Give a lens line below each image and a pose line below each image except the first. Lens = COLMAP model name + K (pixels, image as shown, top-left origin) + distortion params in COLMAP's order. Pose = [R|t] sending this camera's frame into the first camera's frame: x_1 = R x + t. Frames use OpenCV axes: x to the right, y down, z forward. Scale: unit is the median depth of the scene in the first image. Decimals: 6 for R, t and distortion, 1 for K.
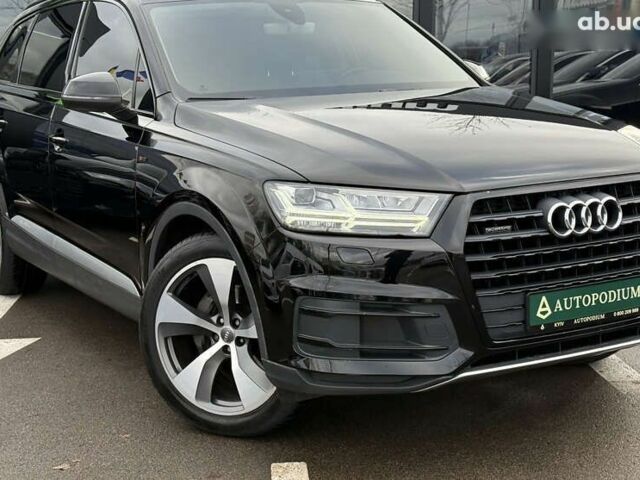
lens RADIAL K [[1135.9, 0, 320.1], [0, 1135.9, 265.4], [0, 0, 1]] dist [0.096480, 0.146230]
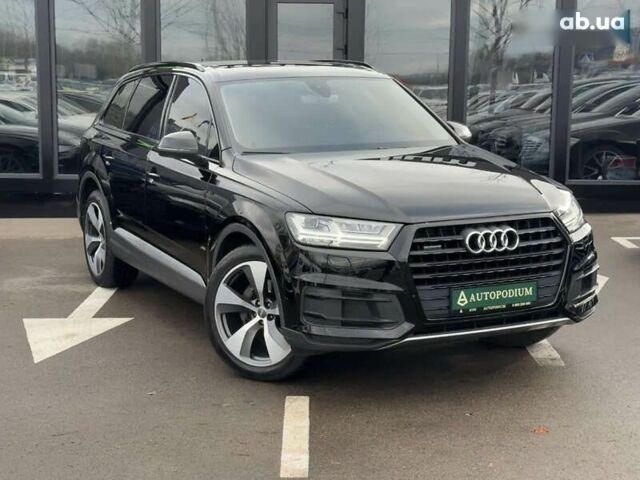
lens RADIAL K [[1196.3, 0, 330.2], [0, 1196.3, 240.4], [0, 0, 1]] dist [0.095951, 0.119863]
pose [[0.997743, 0.027935, -0.061063, 0.111616], [-0.029998, 0.999001, -0.033131, 0.016912], [0.060076, 0.034888, 0.997584, -0.626682]]
